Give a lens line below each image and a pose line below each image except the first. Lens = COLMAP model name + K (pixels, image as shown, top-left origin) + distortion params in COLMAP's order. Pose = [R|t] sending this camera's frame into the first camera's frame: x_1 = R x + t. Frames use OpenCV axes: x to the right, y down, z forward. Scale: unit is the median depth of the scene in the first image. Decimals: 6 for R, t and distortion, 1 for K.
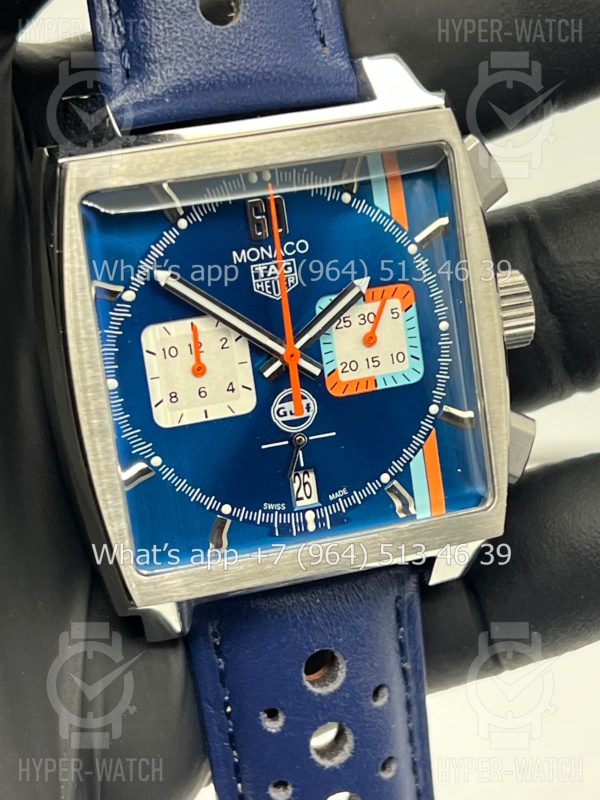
lens RADIAL K [[1790.4, 0, 300.0], [0, 1790.4, 400.0], [0, 0, 1]] dist [0.188000, -0.189089]
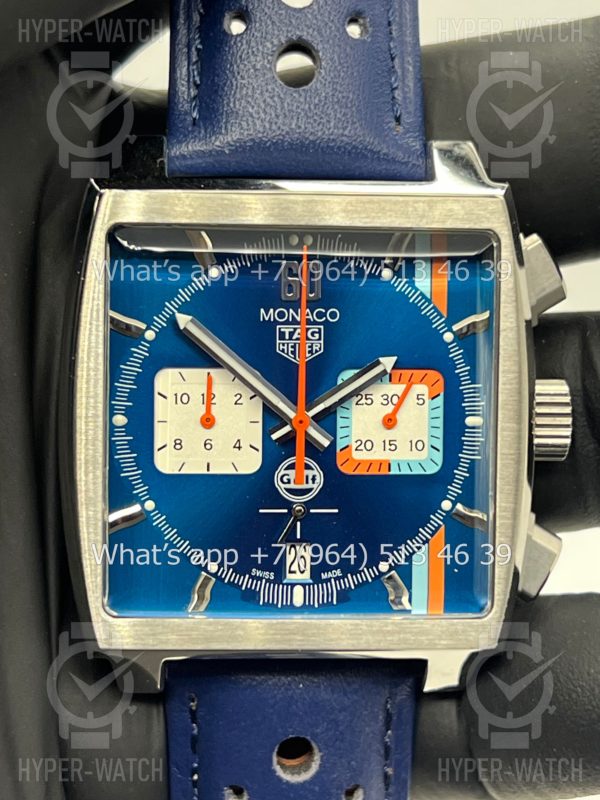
lens RADIAL K [[1790.4, 0, 300.0], [0, 1790.4, 400.0], [0, 0, 1]] dist [0.188000, -0.189089]
pose [[0.972063, 0.159825, -0.171899, 0.157600], [-0.174100, 0.982139, -0.071360, 0.032705], [0.157424, 0.099294, 0.982527, 0.037599]]
